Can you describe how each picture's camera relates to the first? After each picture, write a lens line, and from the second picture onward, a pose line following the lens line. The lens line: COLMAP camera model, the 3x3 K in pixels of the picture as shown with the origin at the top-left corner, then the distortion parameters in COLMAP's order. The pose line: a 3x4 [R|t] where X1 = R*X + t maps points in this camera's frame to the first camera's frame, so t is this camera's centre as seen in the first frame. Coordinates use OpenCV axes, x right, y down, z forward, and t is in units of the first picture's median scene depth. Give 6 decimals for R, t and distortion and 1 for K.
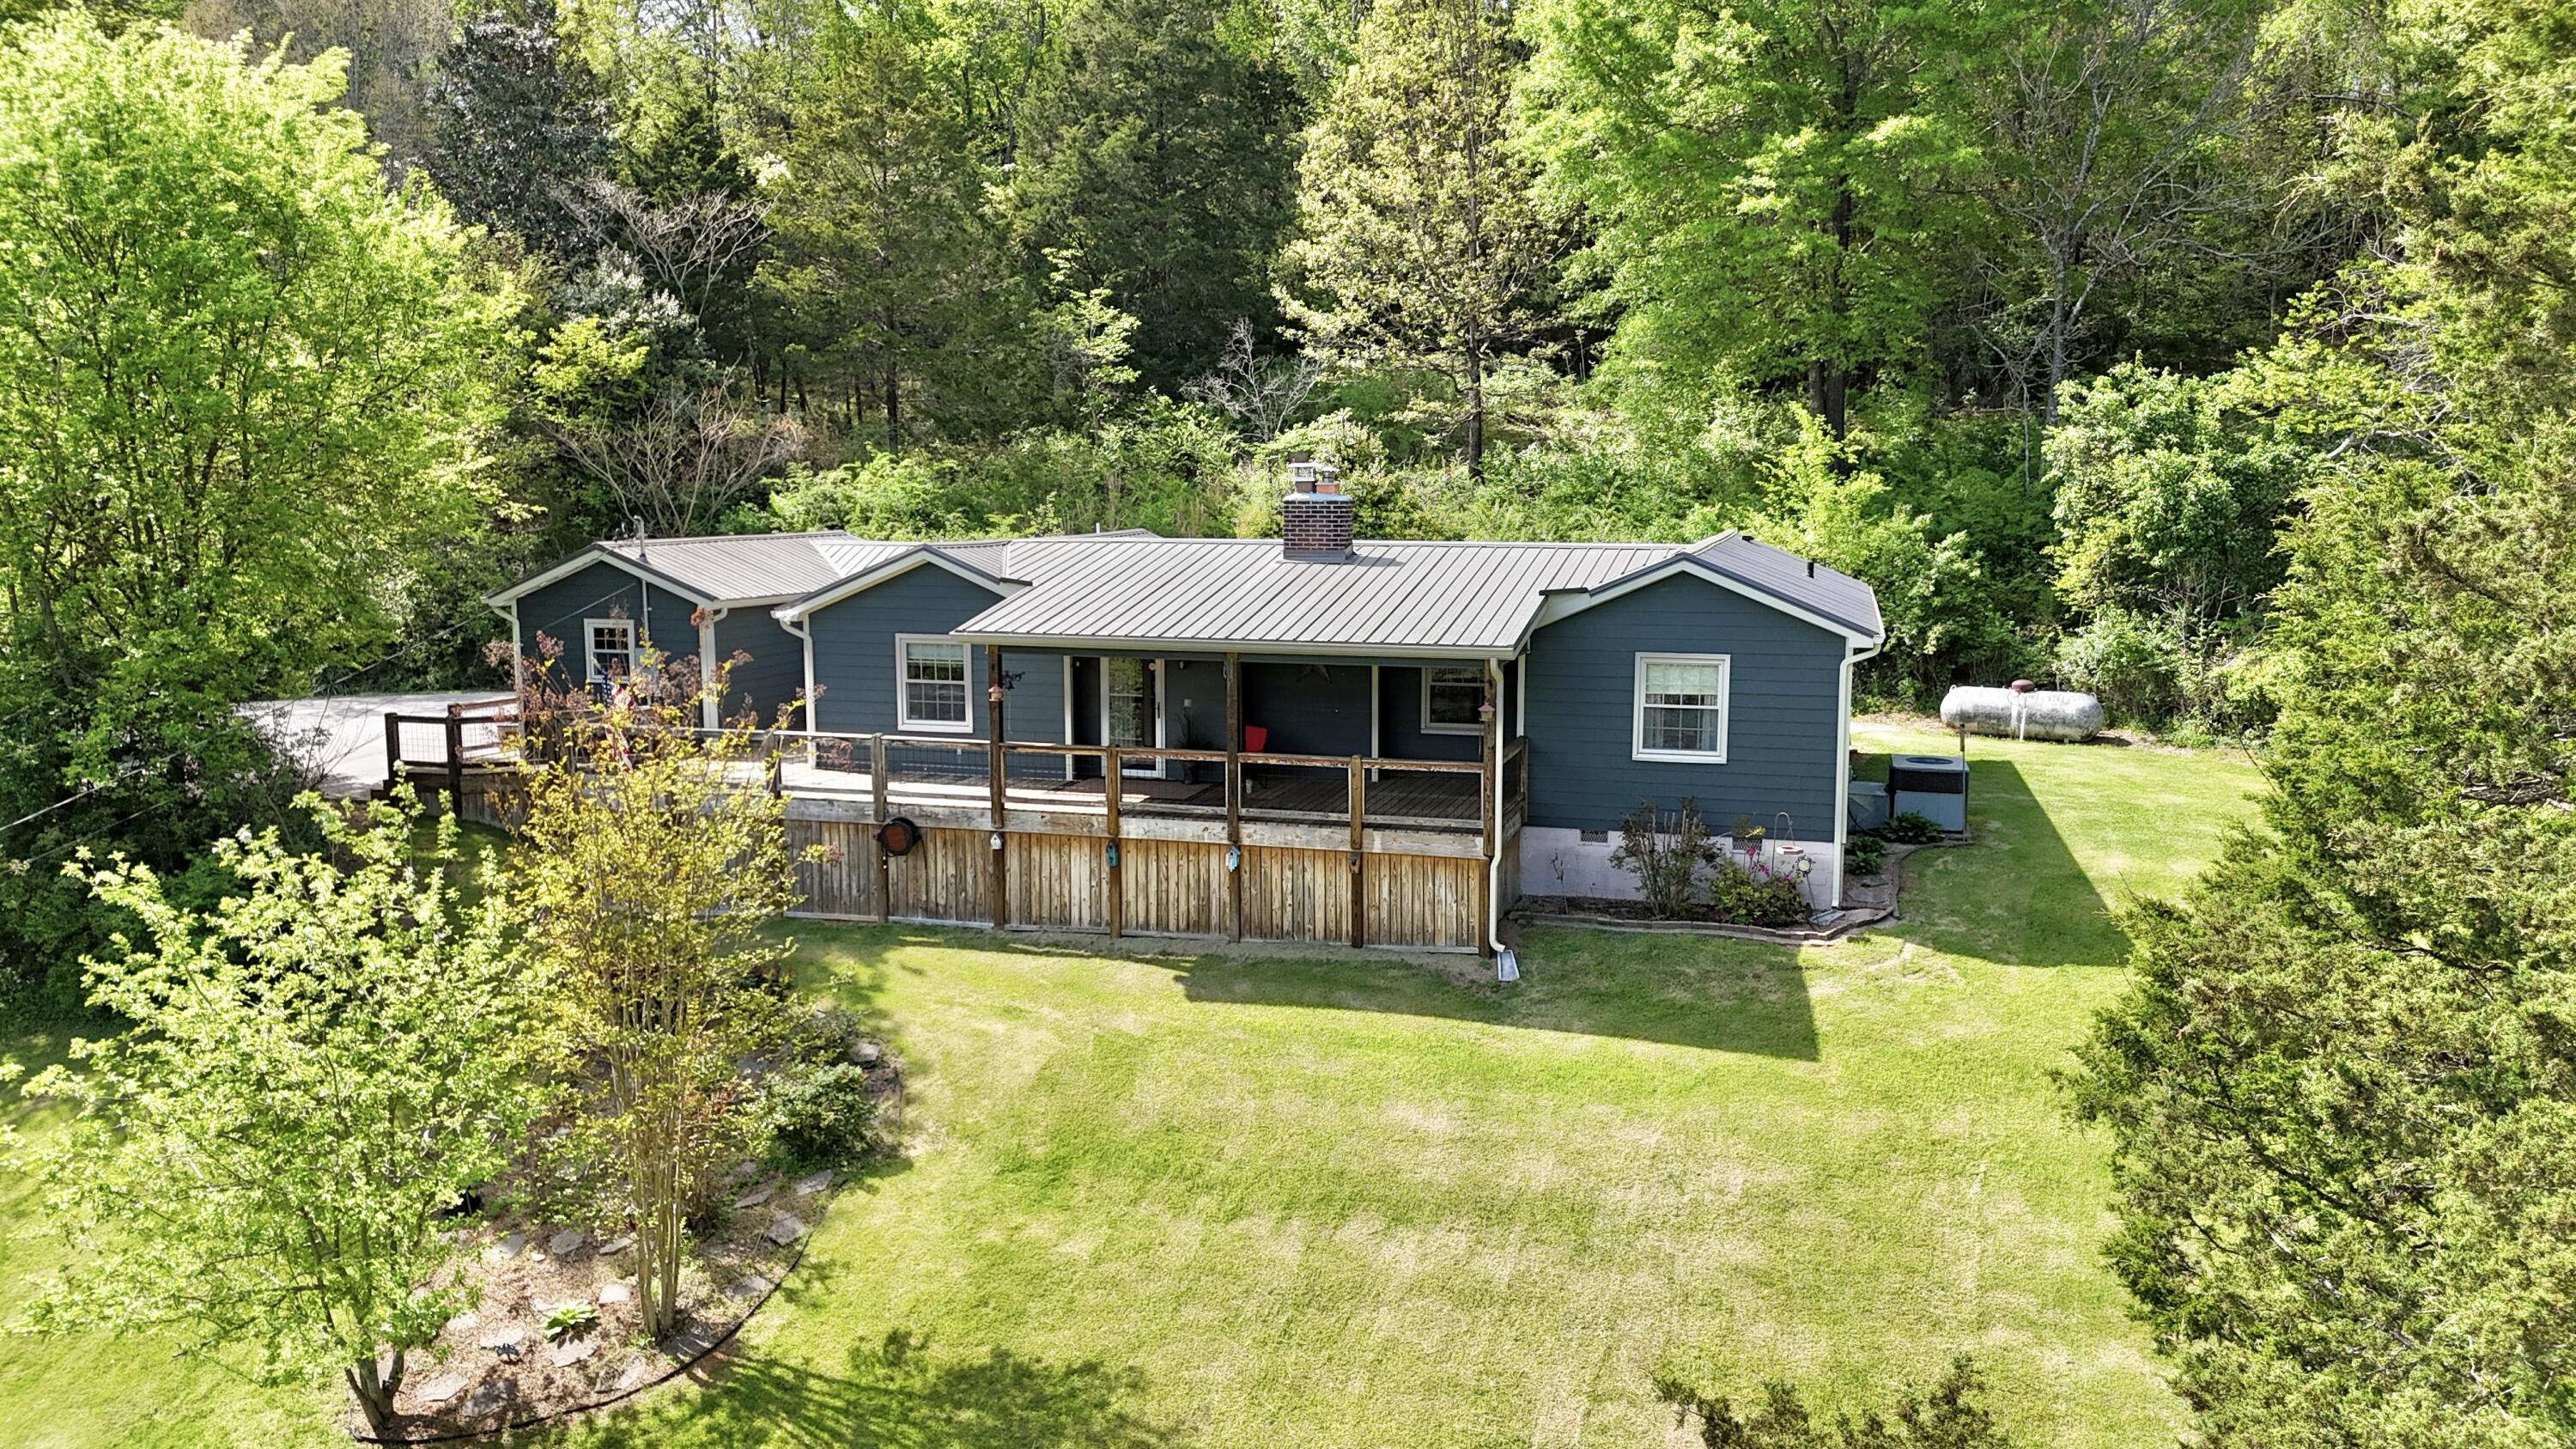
lens RADIAL K [[1888.2, 0, 1288.0], [0, 1888.2, 717.5], [0, 0, 1]] dist [0.081094, -0.087052]
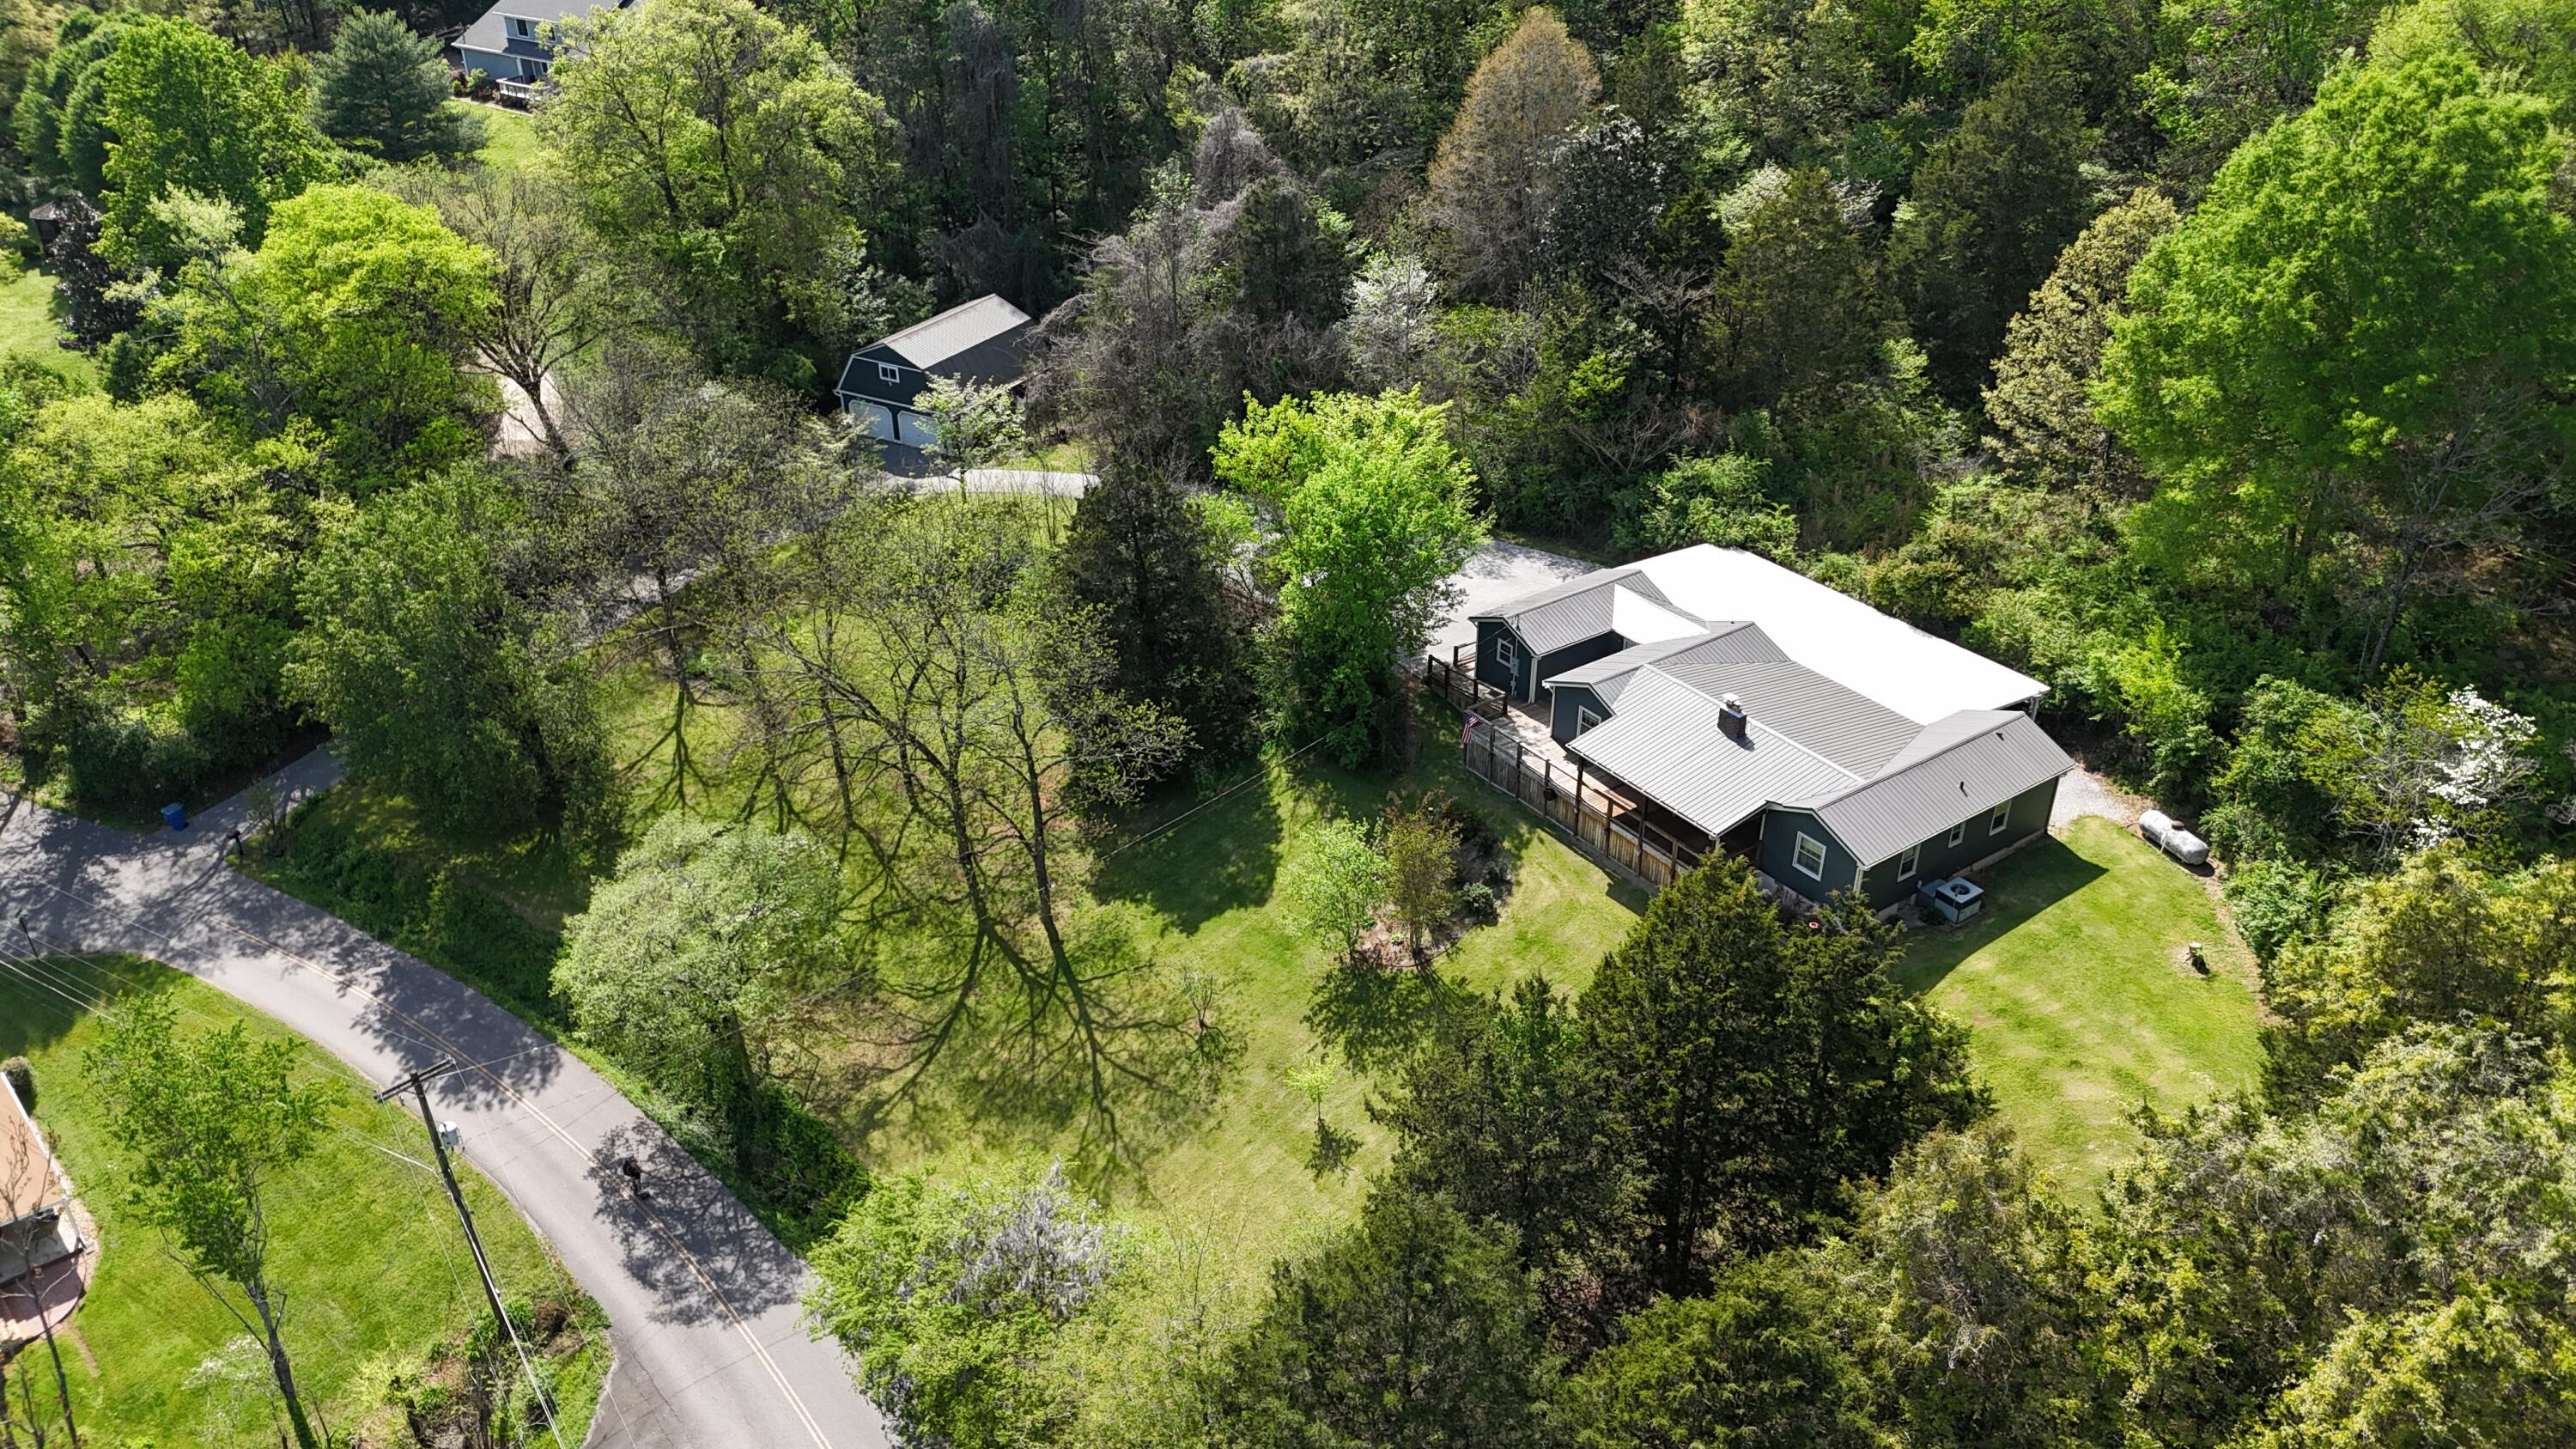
lens RADIAL K [[1888.2, 0, 1284.0], [0, 1888.2, 721.3], [0, 0, 1]] dist [0.081094, -0.087052]
pose [[0.781848, 0.312176, -0.539684, 1.003836], [-0.078233, 0.907897, 0.411829, -1.203798], [0.618541, -0.279766, 0.734260, -1.329047]]
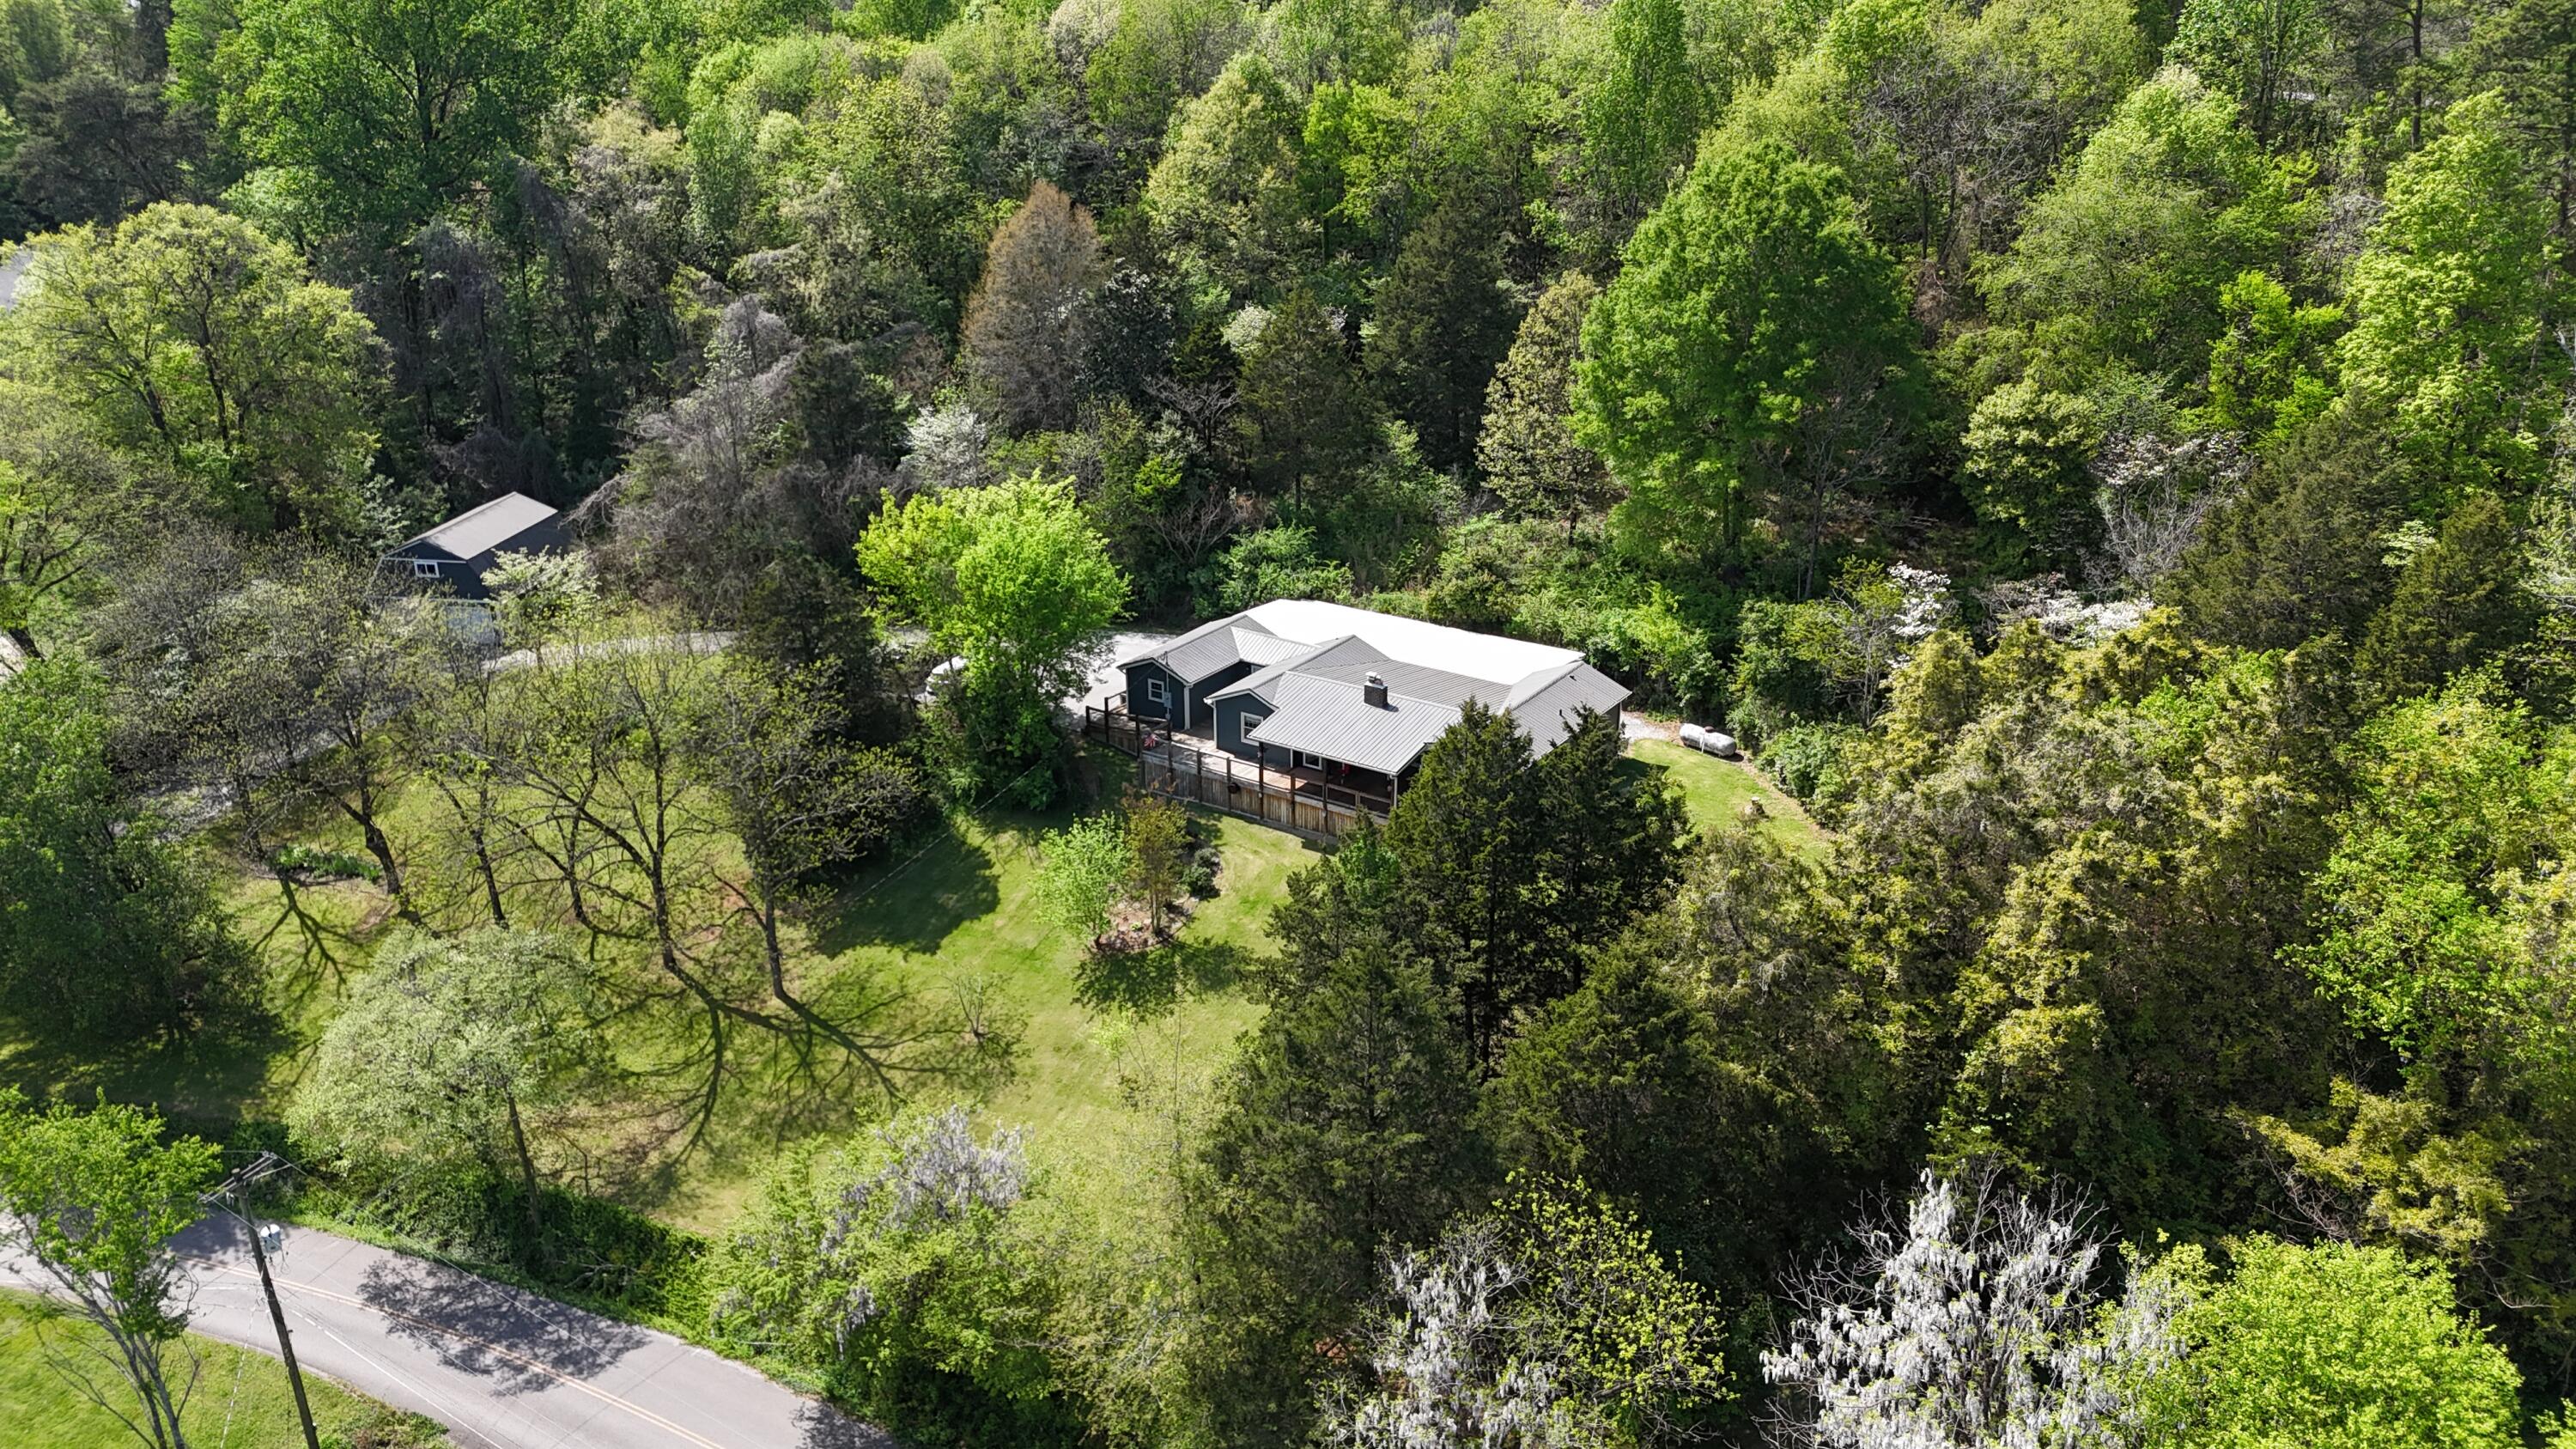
lens RADIAL K [[1888.2, 0, 1282.8], [0, 1888.2, 725.7], [0, 0, 1]] dist [0.081094, -0.087052]
pose [[0.954739, 0.109500, -0.276556, 0.781120], [-0.037353, 0.966550, 0.253743, -0.889583], [0.295090, -0.231928, 0.926893, -2.002063]]
